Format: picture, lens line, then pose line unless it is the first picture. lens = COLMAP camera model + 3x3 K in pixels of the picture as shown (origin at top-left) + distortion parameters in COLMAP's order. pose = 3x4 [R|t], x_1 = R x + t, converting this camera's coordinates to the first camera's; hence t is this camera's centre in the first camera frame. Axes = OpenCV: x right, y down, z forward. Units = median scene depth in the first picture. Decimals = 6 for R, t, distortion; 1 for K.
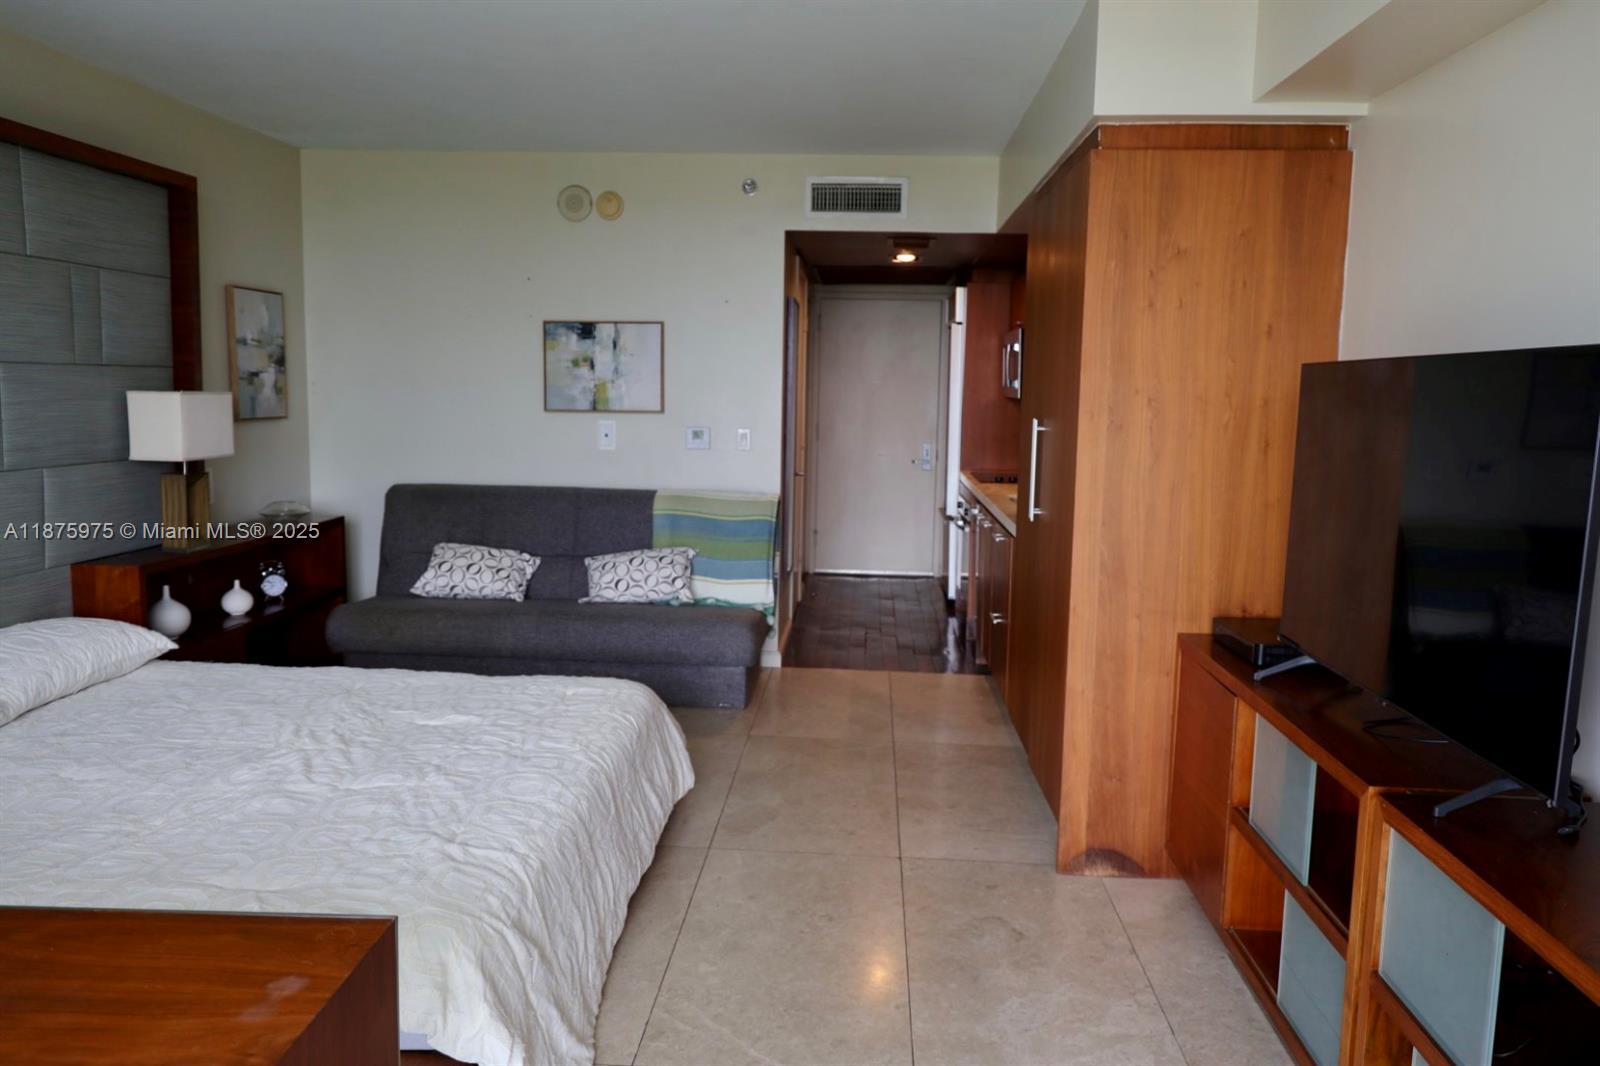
lens RADIAL K [[1194.3, 0, 800.0], [0, 1194.3, 533.0], [0, 0, 1]] dist [0.028763, -0.004351]
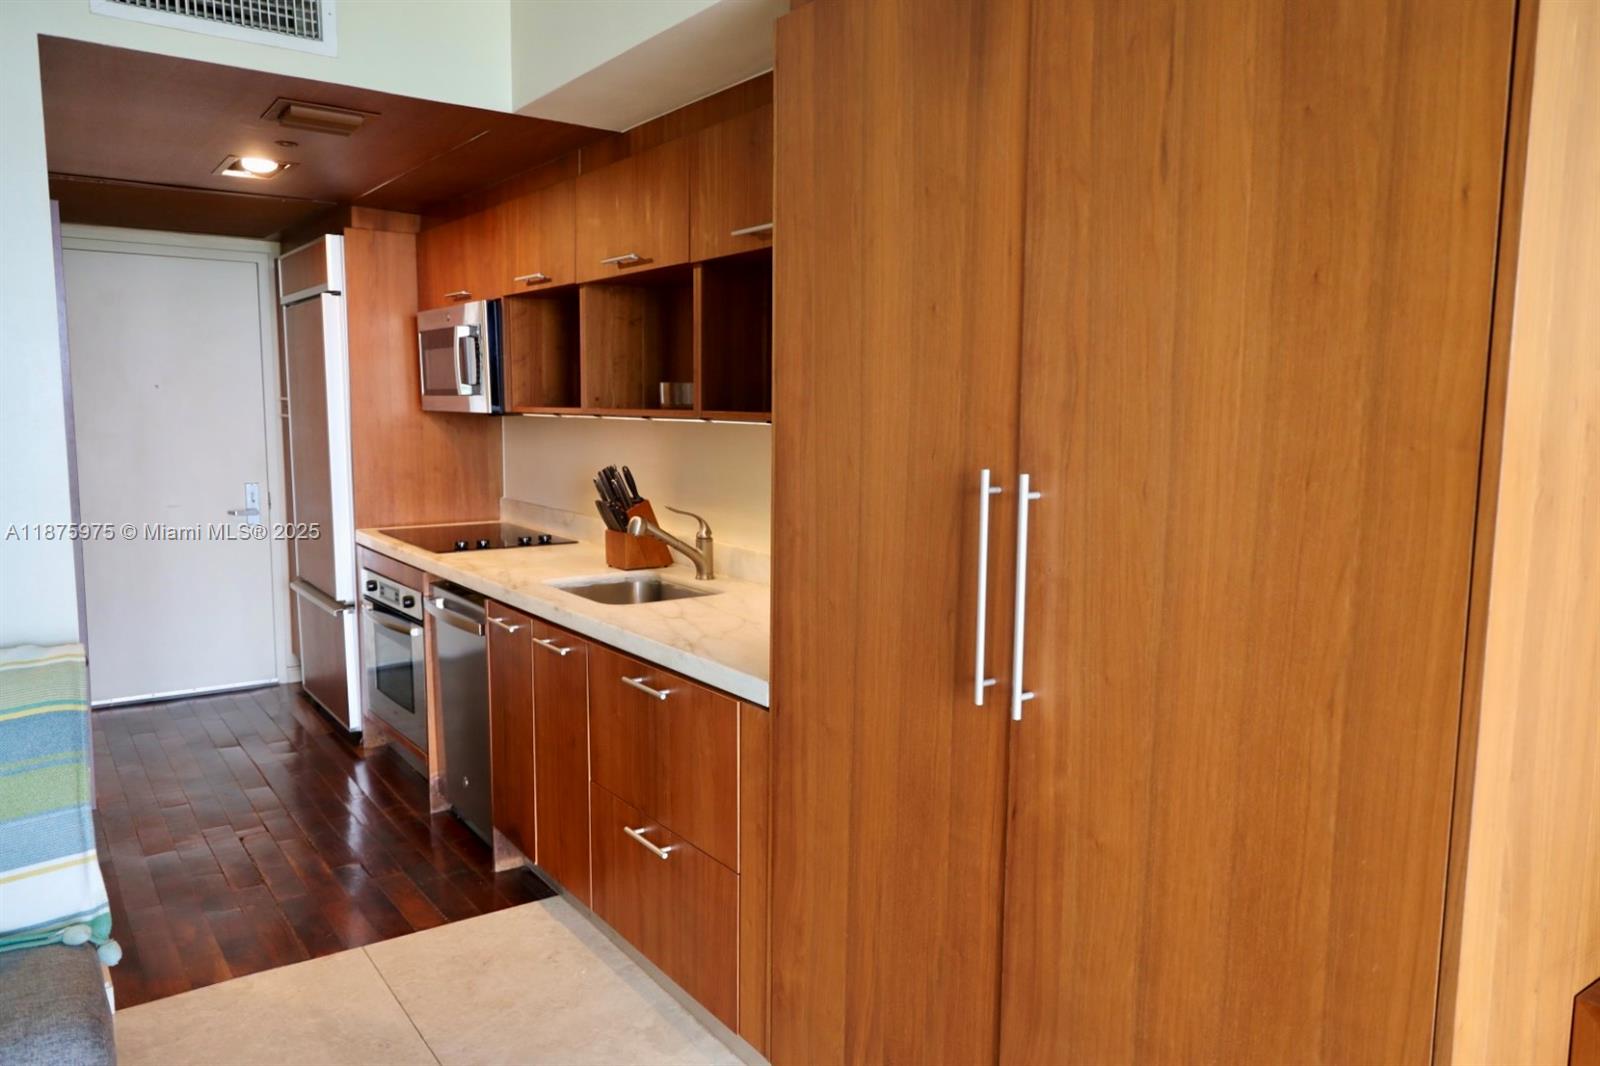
lens RADIAL K [[1086.8, 0, 800.0], [0, 1086.8, 533.0], [0, 0, 1]] dist [0.002356, -0.001373]
pose [[0.763742, -0.084561, 0.639959, -0.109532], [0.081522, 0.996080, 0.034327, -0.103714], [-0.640353, 0.025954, 0.767642, 0.844783]]
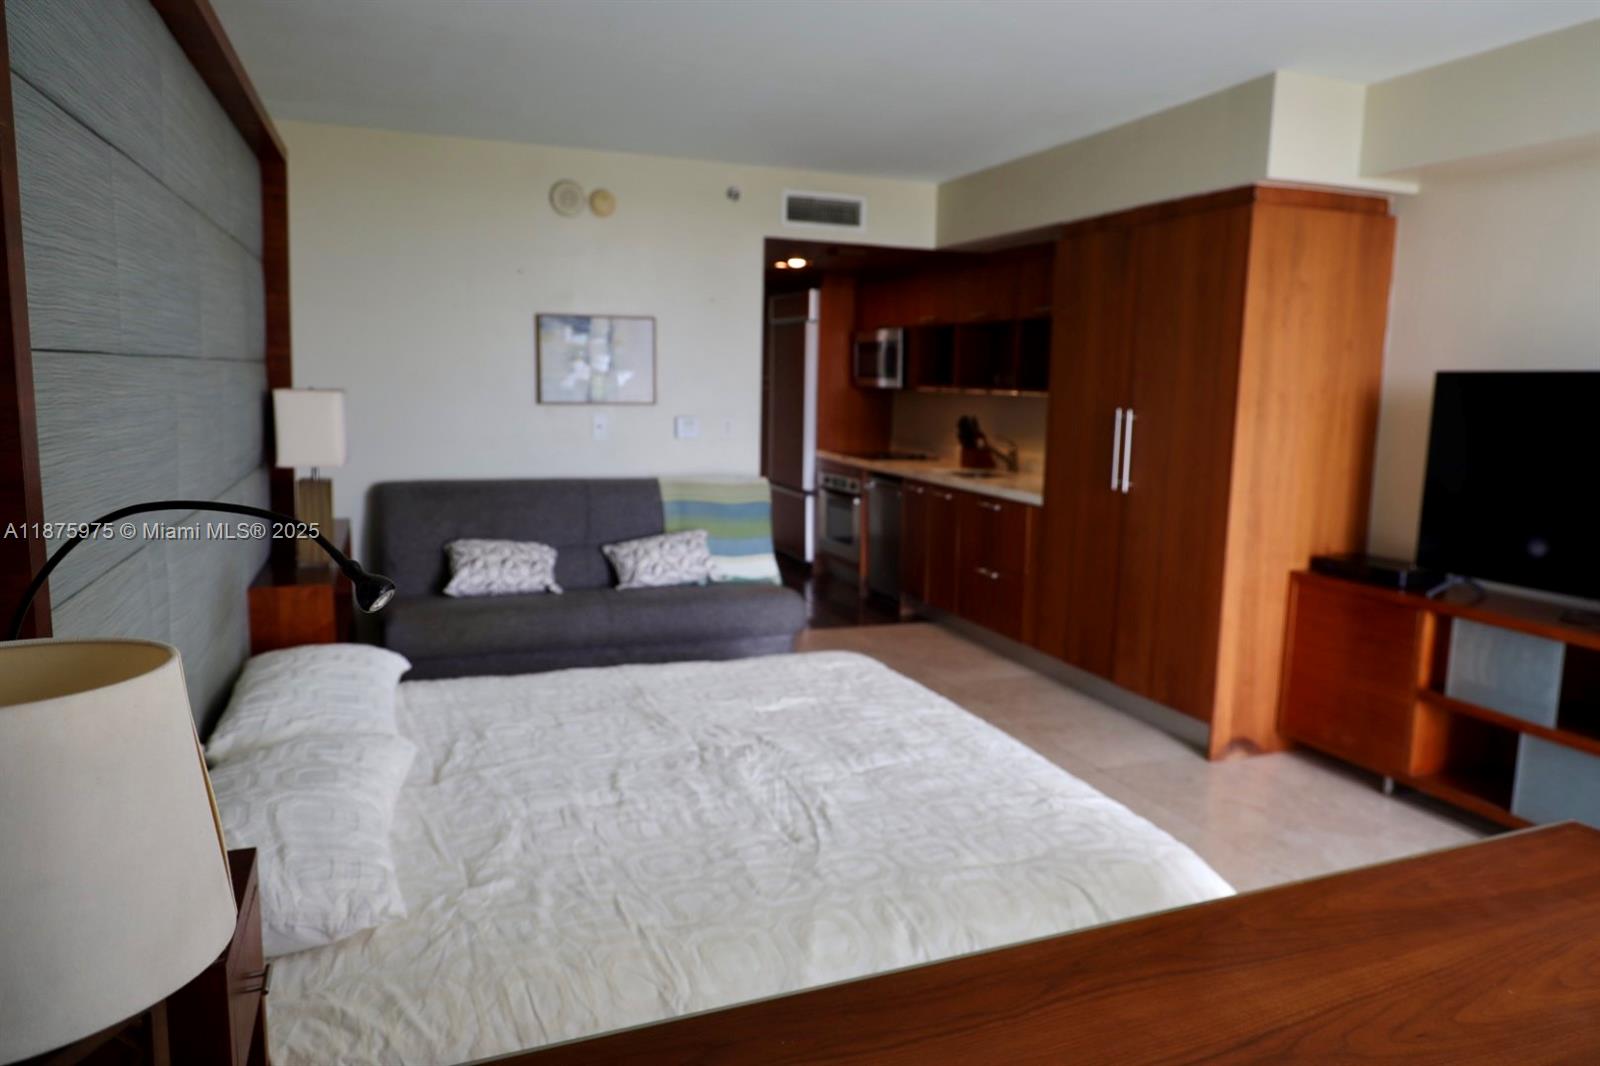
lens RADIAL K [[1086.8, 0, 800.0], [0, 1086.8, 533.0], [0, 0, 1]] dist [0.002356, -0.001373]
pose [[0.906250, -0.060539, 0.418386, -0.657970], [0.048217, 0.998037, 0.039971, -0.031199], [-0.419984, -0.016051, 0.907390, 0.122363]]
